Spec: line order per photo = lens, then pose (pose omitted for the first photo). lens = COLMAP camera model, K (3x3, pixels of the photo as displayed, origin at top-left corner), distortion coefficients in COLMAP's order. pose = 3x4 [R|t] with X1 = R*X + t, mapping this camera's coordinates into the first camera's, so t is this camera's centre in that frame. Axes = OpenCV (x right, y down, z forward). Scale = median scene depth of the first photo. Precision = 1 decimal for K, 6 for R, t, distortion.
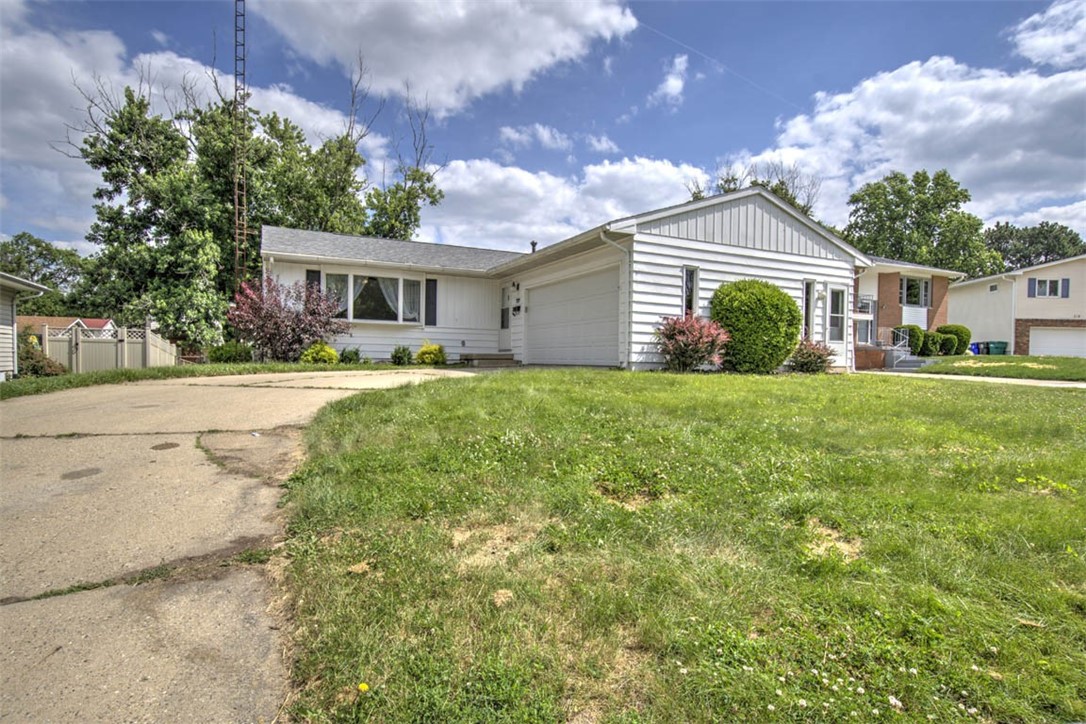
lens RADIAL K [[577.2, 0, 542.6], [0, 577.2, 359.8], [0, 0, 1]] dist [0.012231, 0.000685]
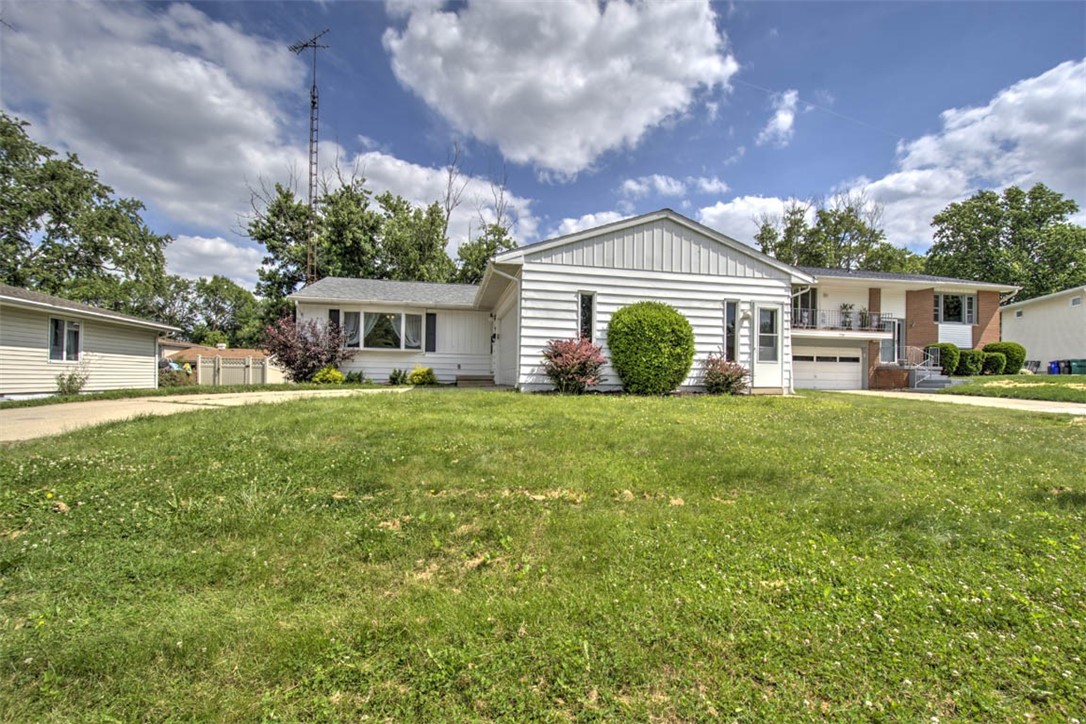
lens RADIAL K [[472.1, 0, 528.0], [0, 472.1, 409.6], [0, 0, 1]] dist [-0.000428, -0.002019]
pose [[0.964486, 0.016062, -0.263645, 0.222525], [0.000761, 0.997976, 0.063586, -0.001041], [0.264133, -0.061529, 0.962522, 0.074014]]
